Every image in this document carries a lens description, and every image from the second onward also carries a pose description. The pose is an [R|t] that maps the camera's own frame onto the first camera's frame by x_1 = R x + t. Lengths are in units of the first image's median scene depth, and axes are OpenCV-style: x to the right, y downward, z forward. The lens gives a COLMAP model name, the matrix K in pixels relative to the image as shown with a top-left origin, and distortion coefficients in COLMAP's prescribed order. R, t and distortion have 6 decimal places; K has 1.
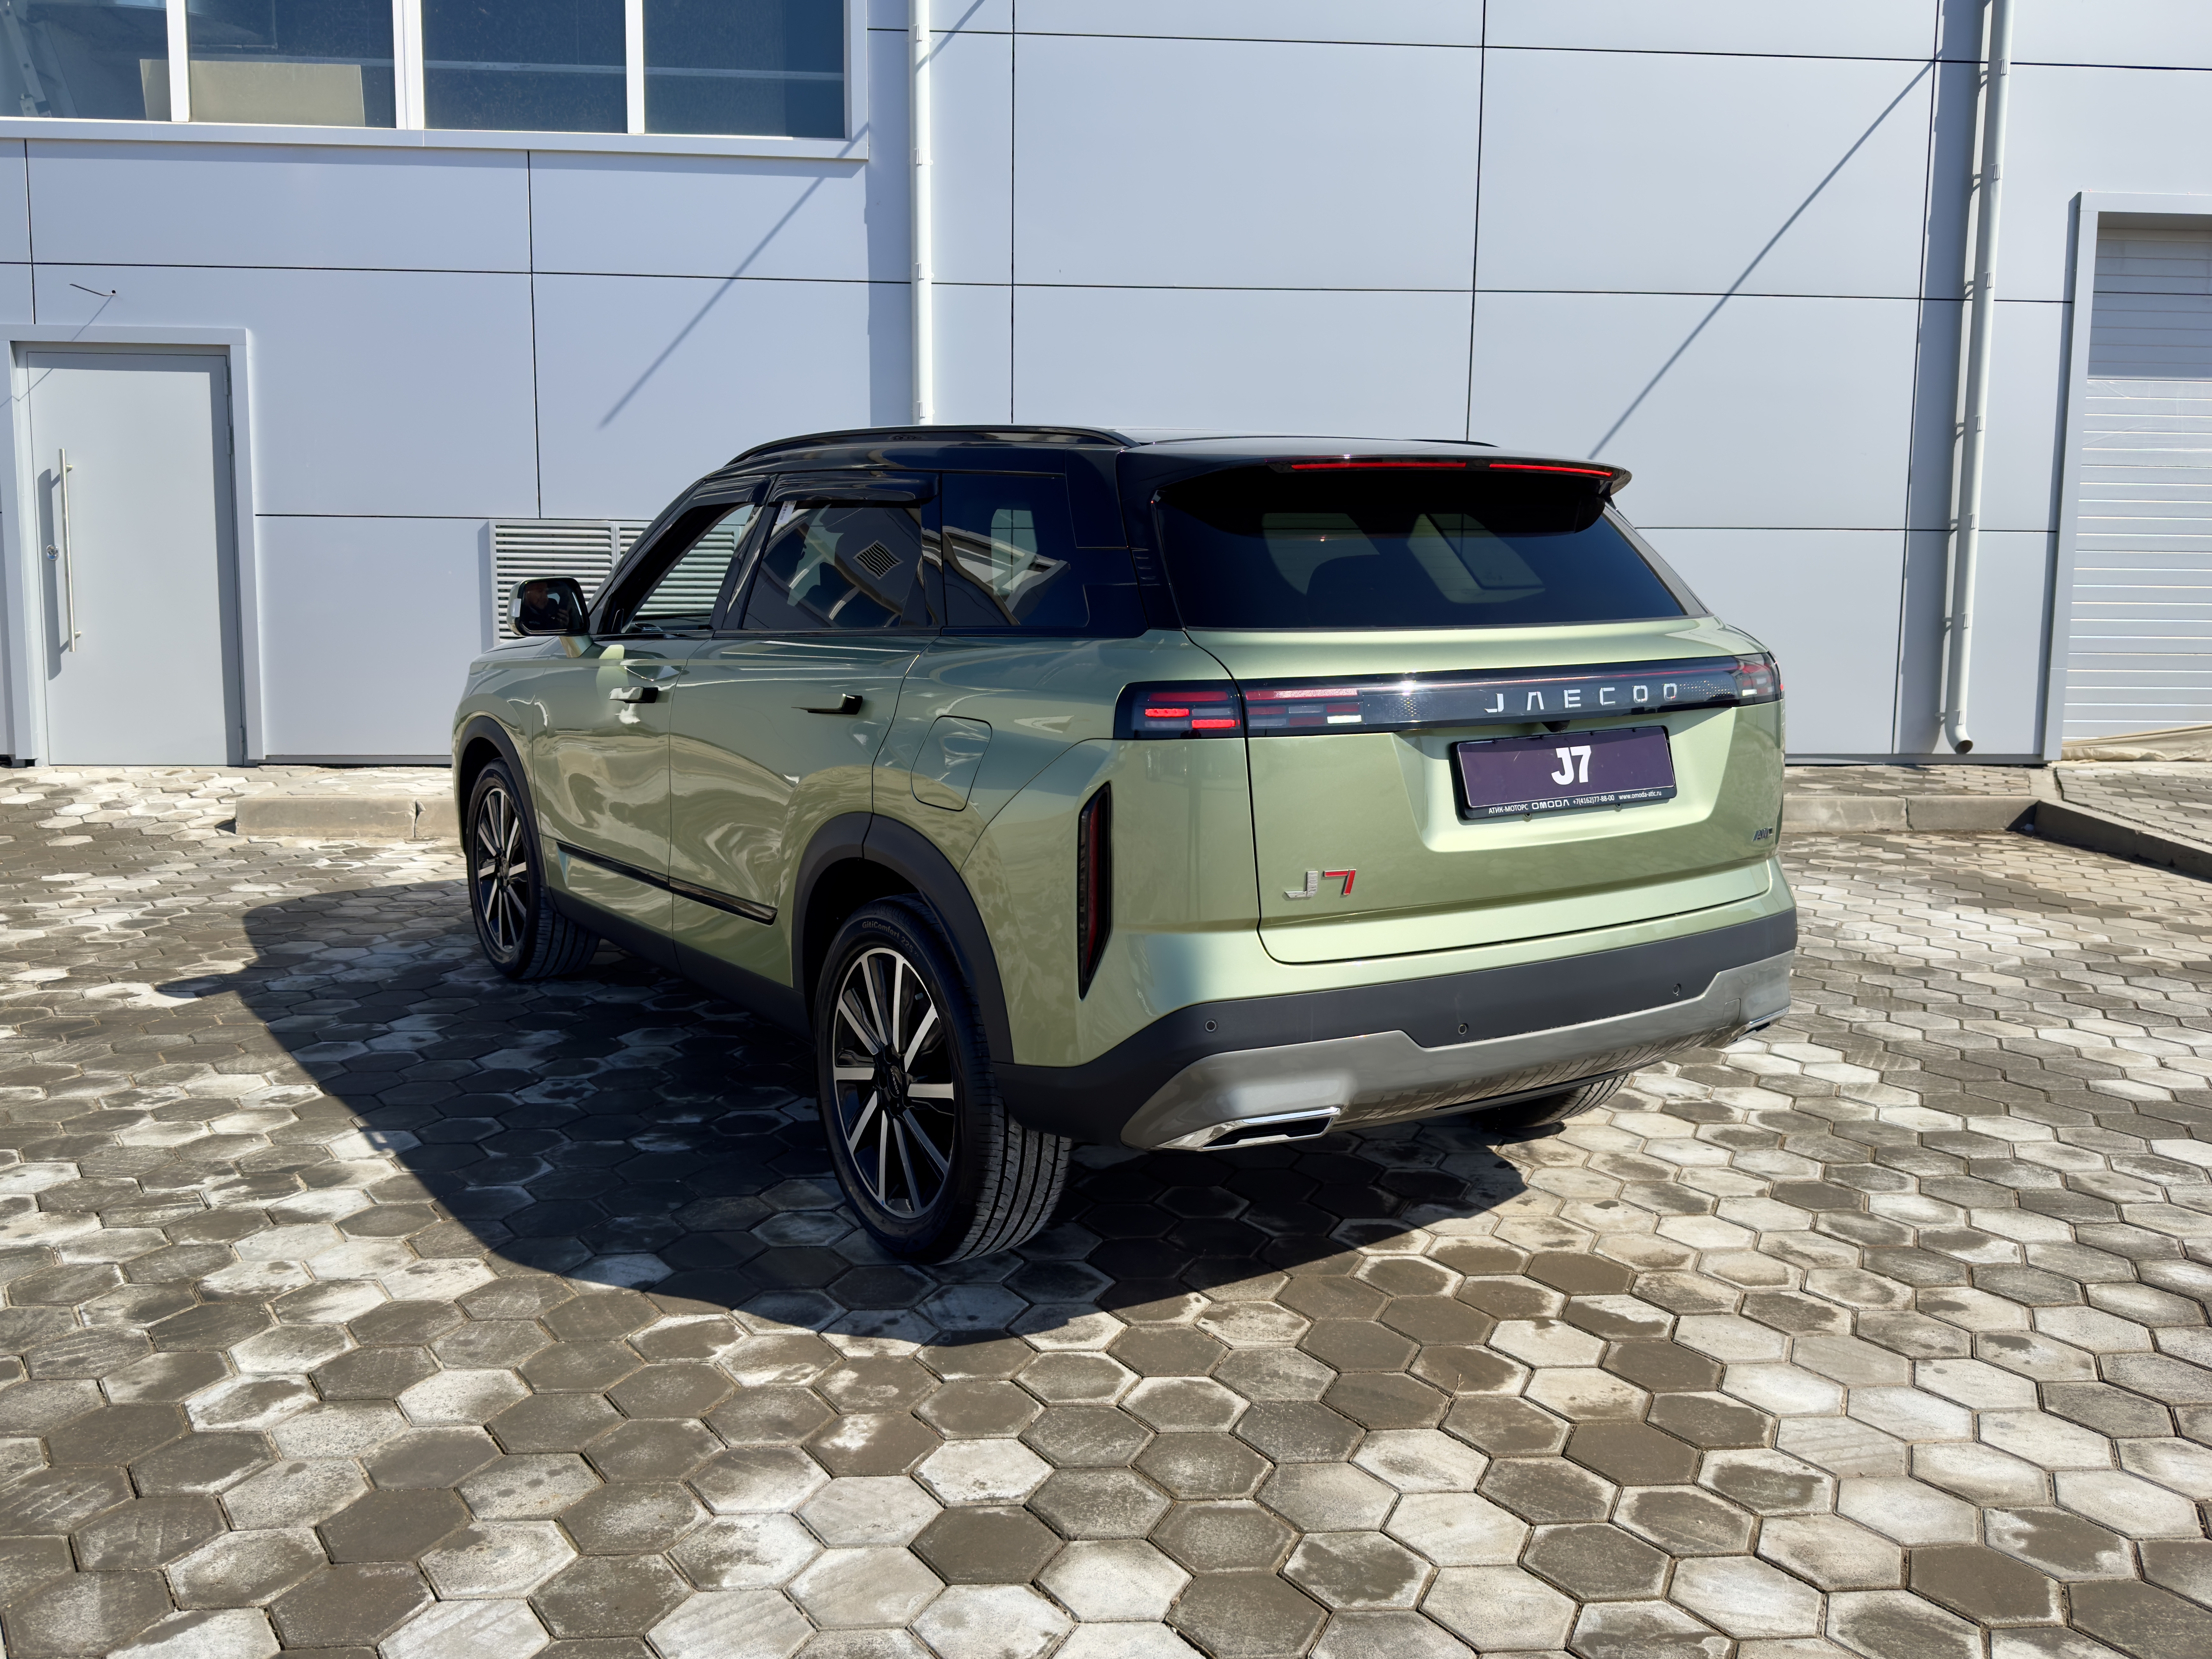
lens RADIAL K [[1640.2, 0, 1056.3], [0, 1640.2, 786.0], [0, 0, 1]] dist [0.024790, -0.030945]
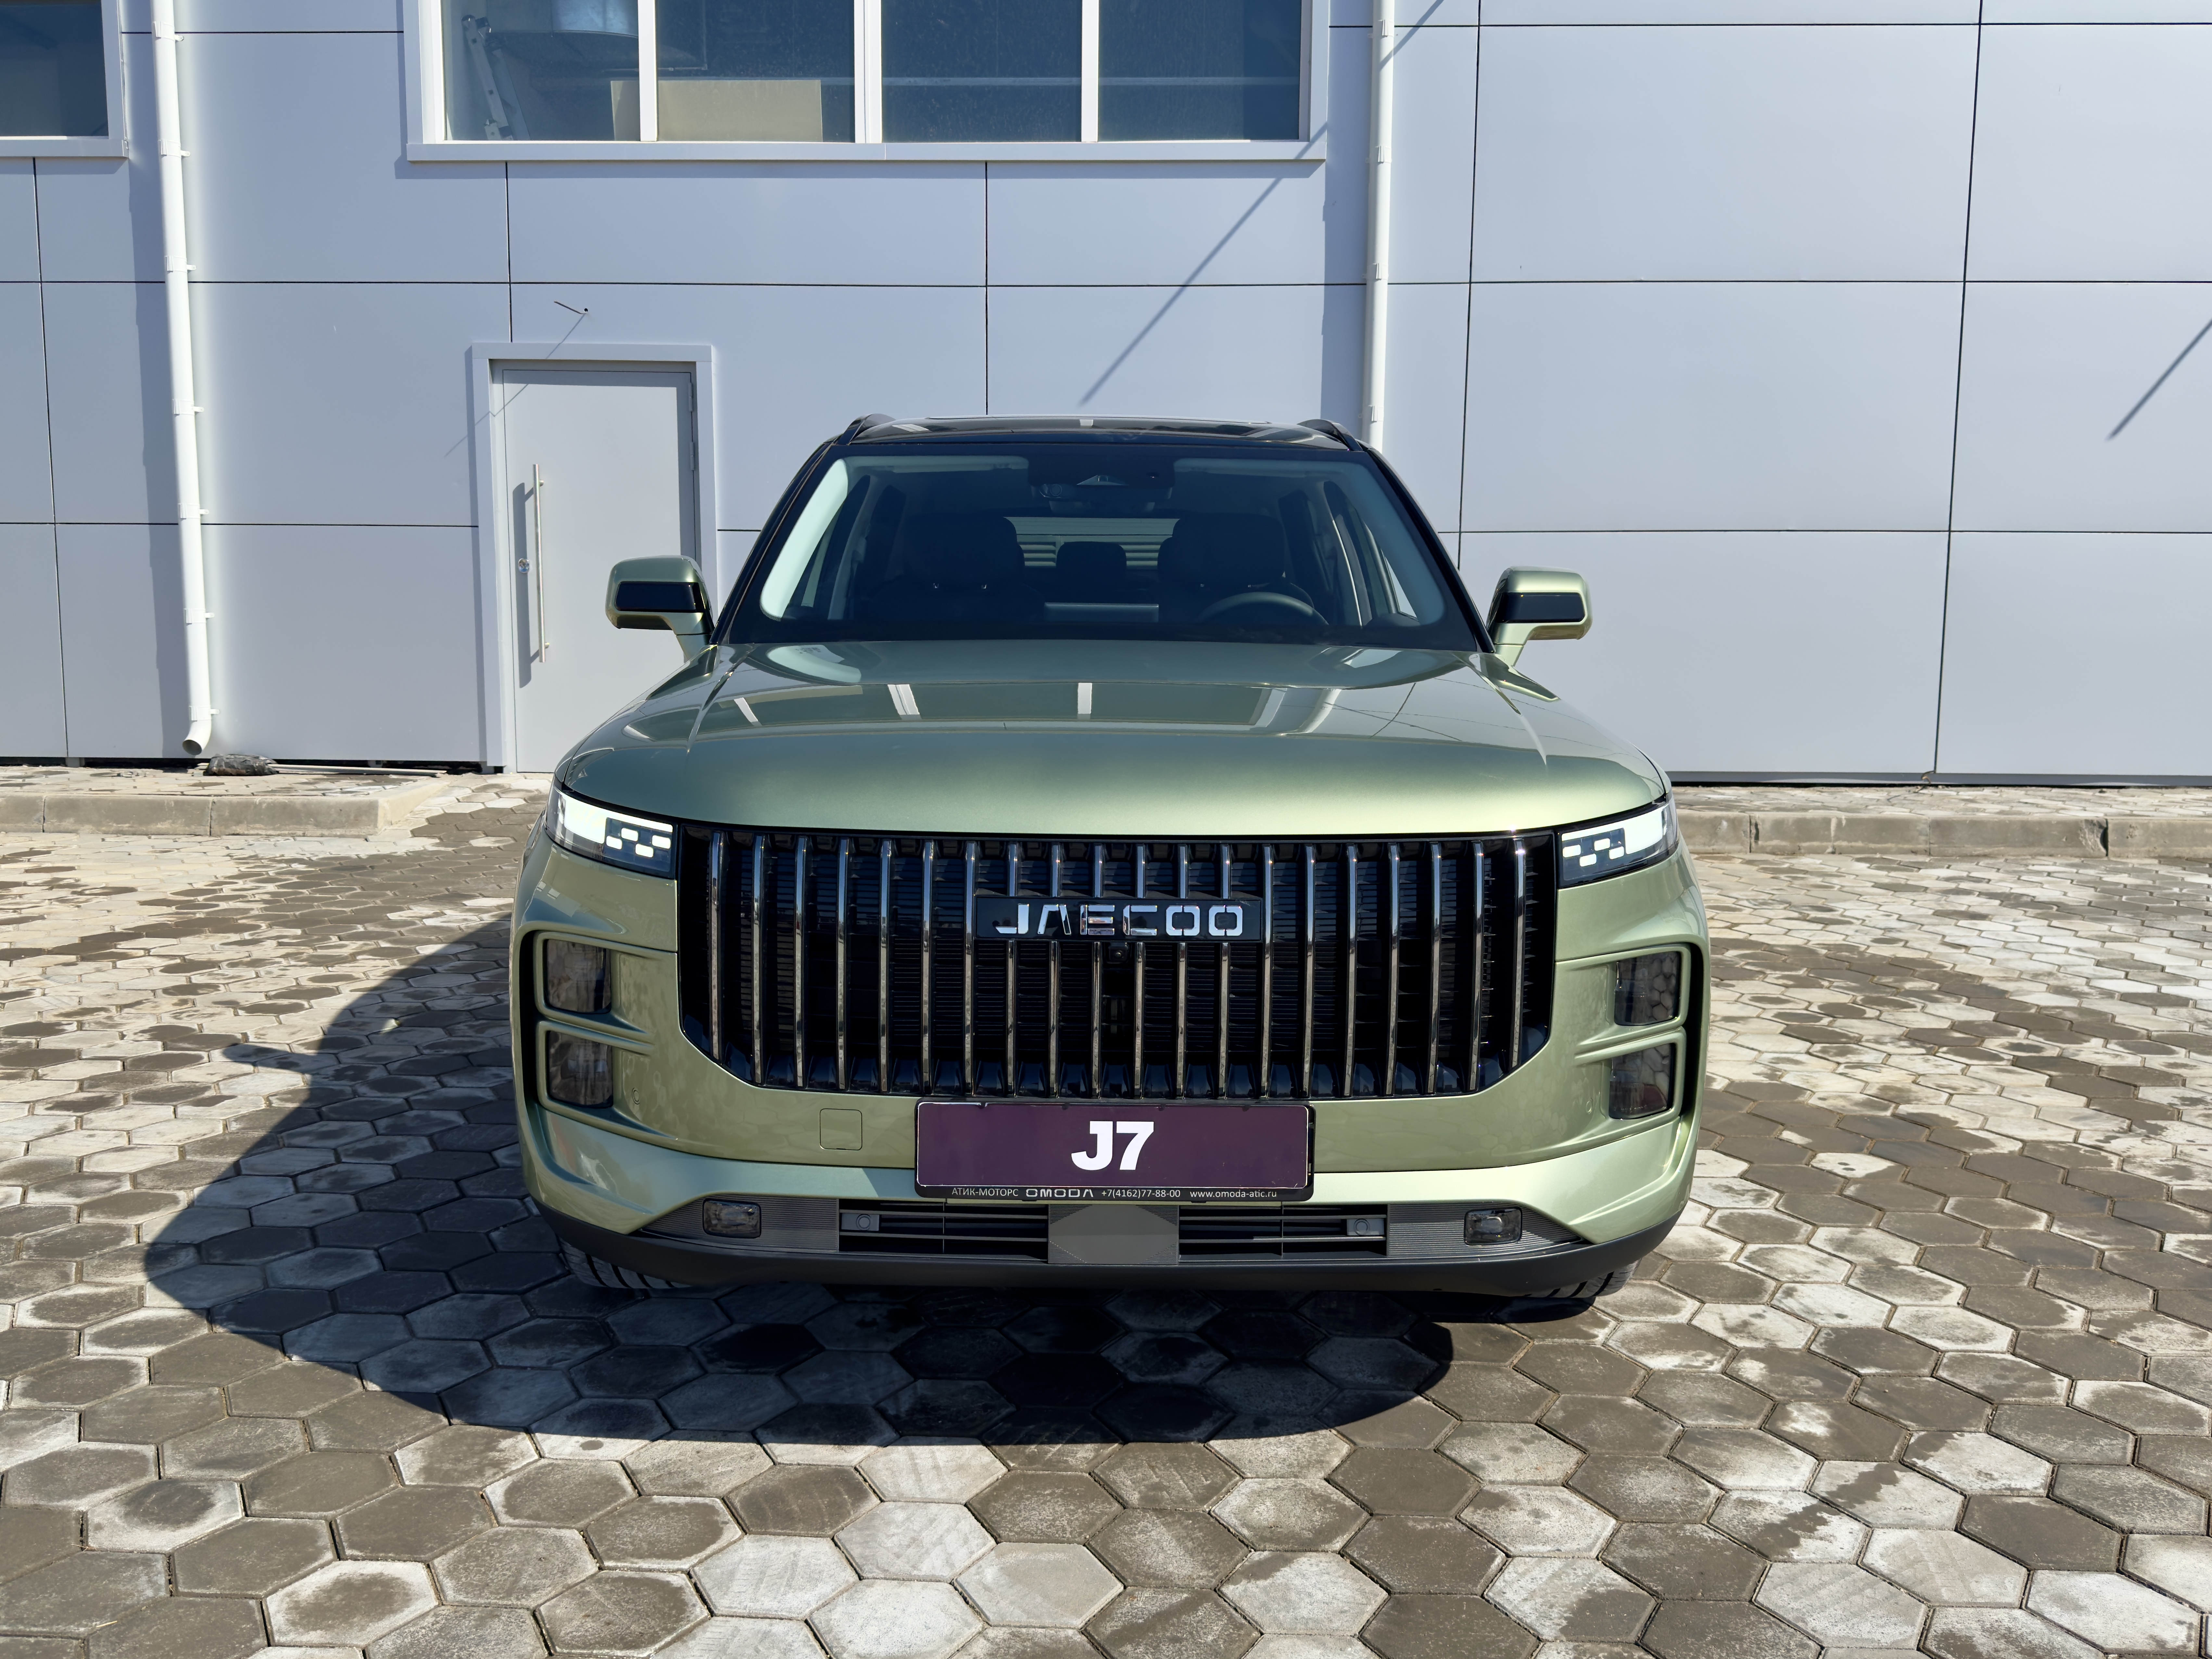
lens RADIAL K [[1669.5, 0, 1098.1], [0, 1669.5, 829.8], [0, 0, 1]] dist [0.042304, -0.064851]
pose [[0.995066, 0.011712, -0.098521, -0.280537], [-0.011423, 0.999929, 0.003497, 0.030352], [0.098555, -0.002354, 0.995129, -0.015318]]
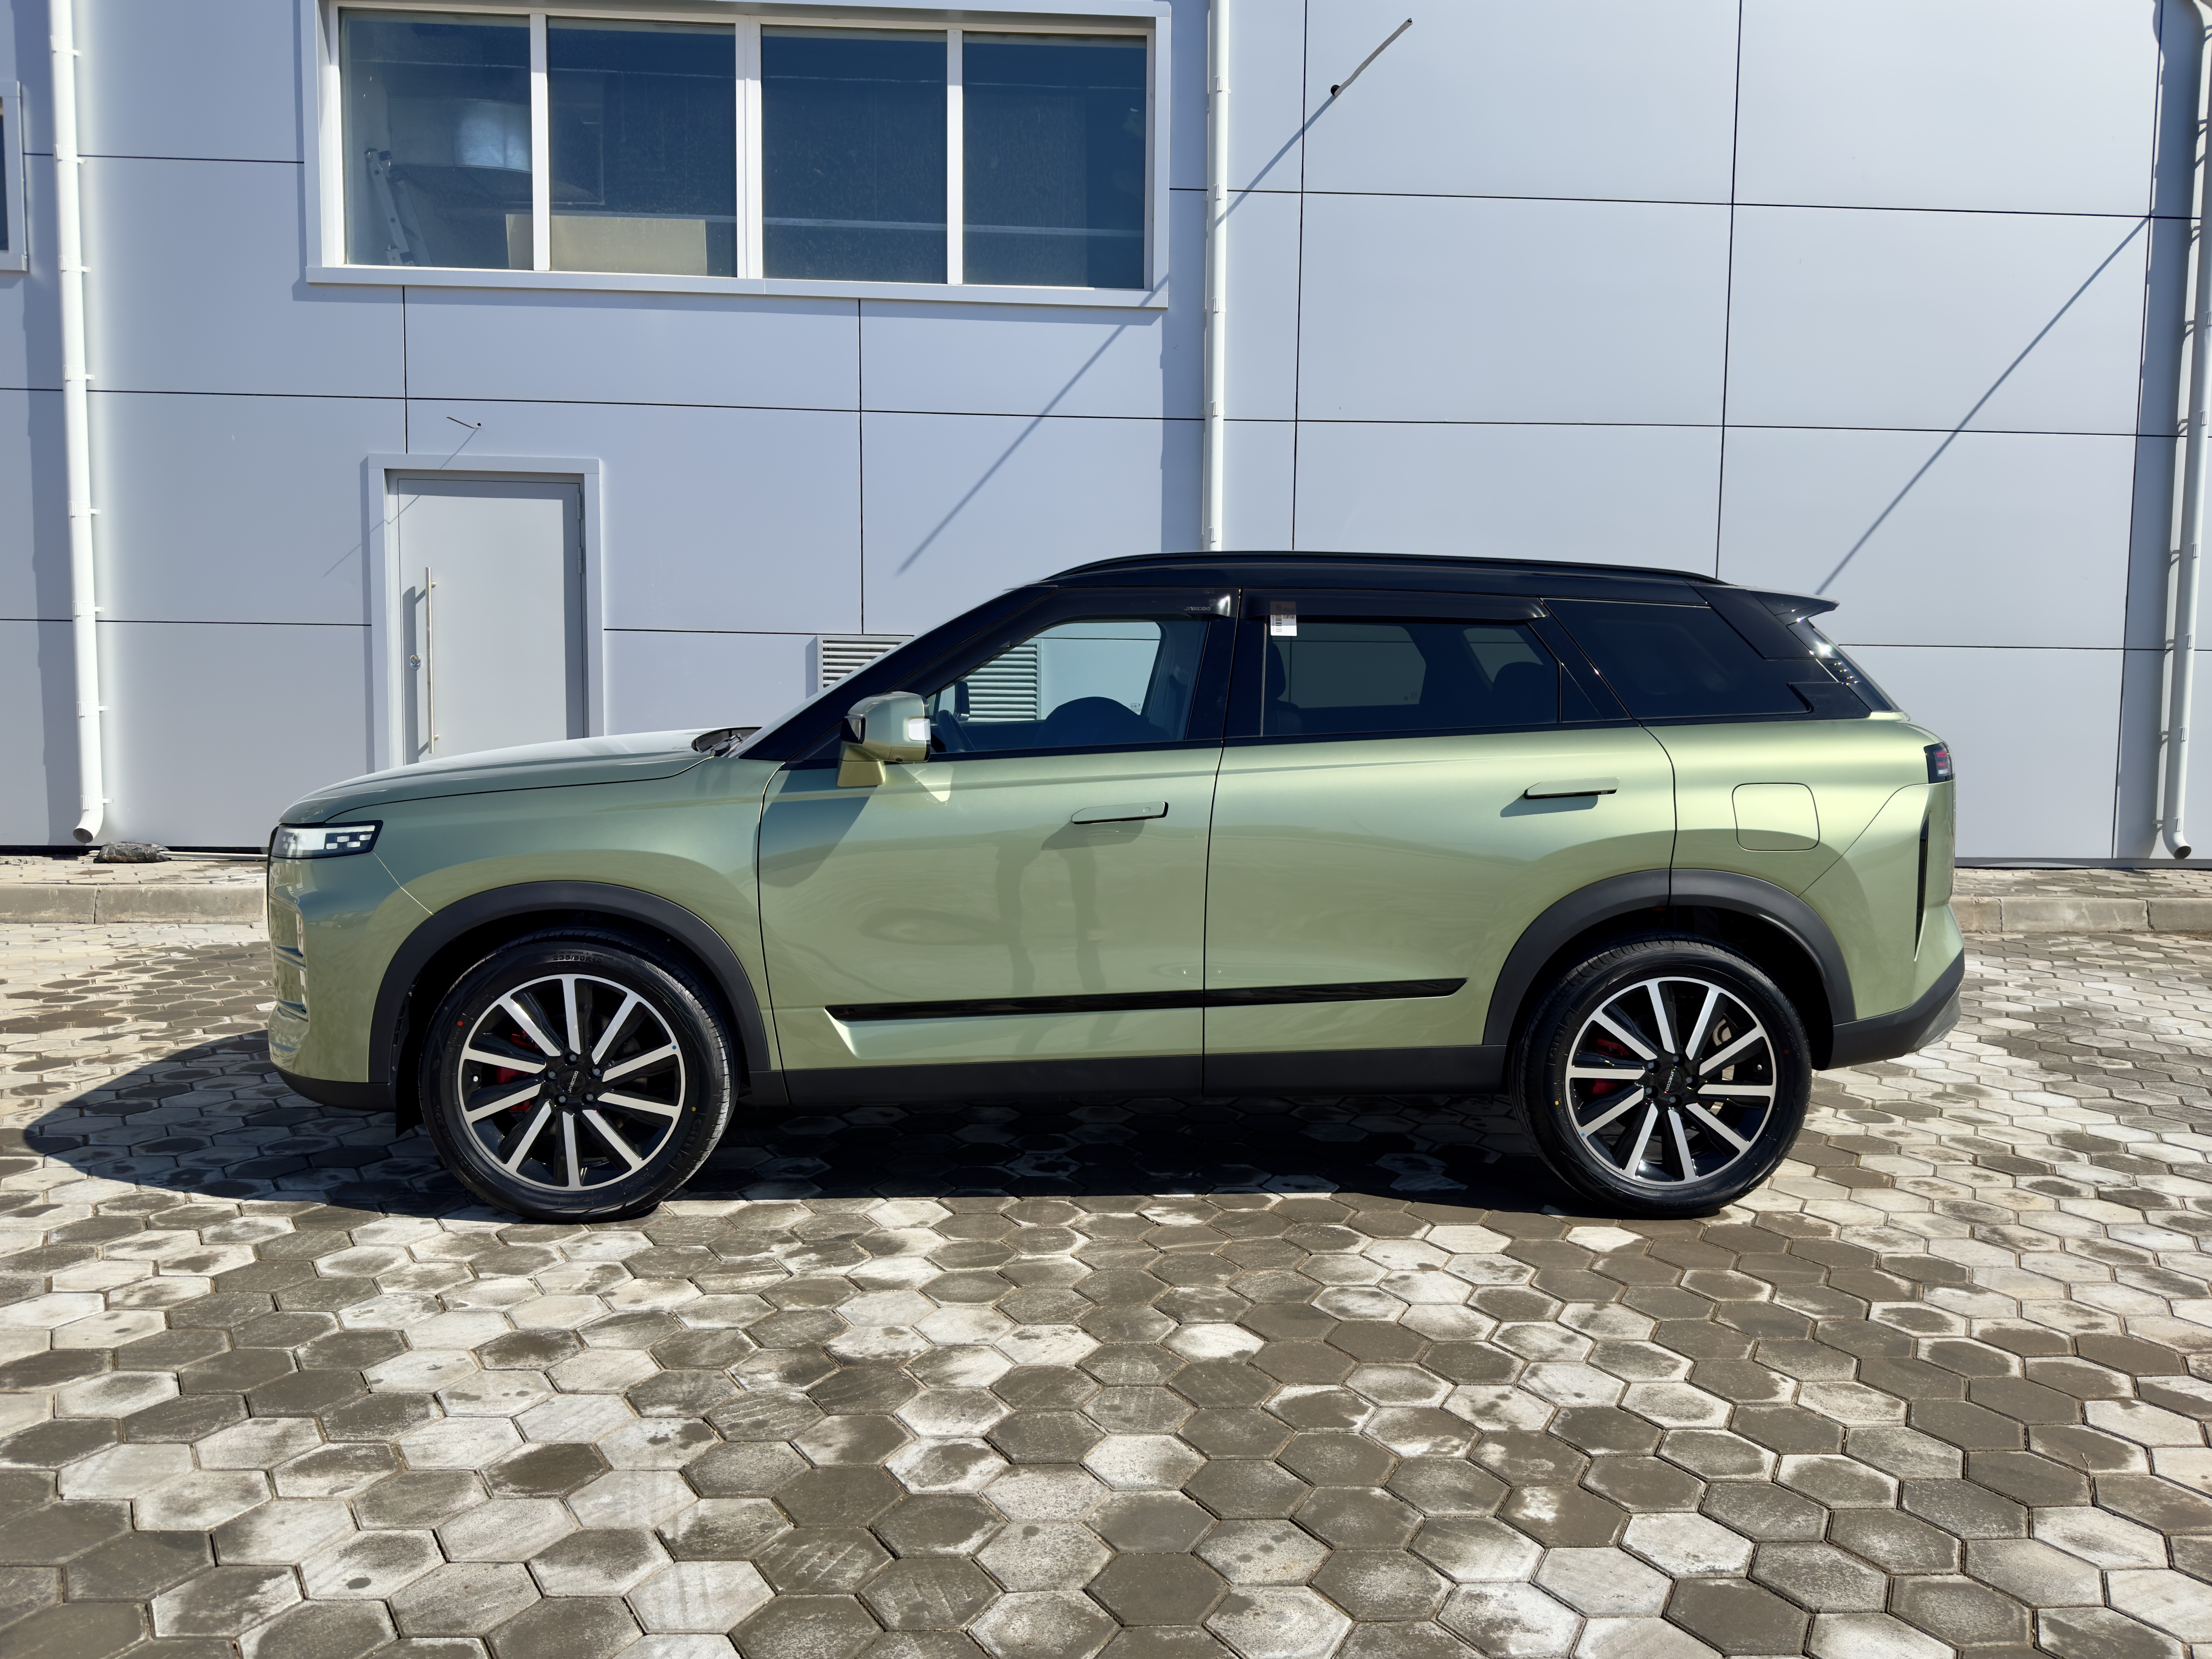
lens RADIAL K [[1521.3, 0, 1132.2], [0, 1521.3, 831.5], [0, 0, 1]] dist [0.014151, -0.014998]
pose [[0.999880, 0.006222, -0.014196, -0.233049], [-0.006695, 0.999417, -0.033470, 0.000694], [0.013980, 0.033561, 0.999339, 0.009695]]
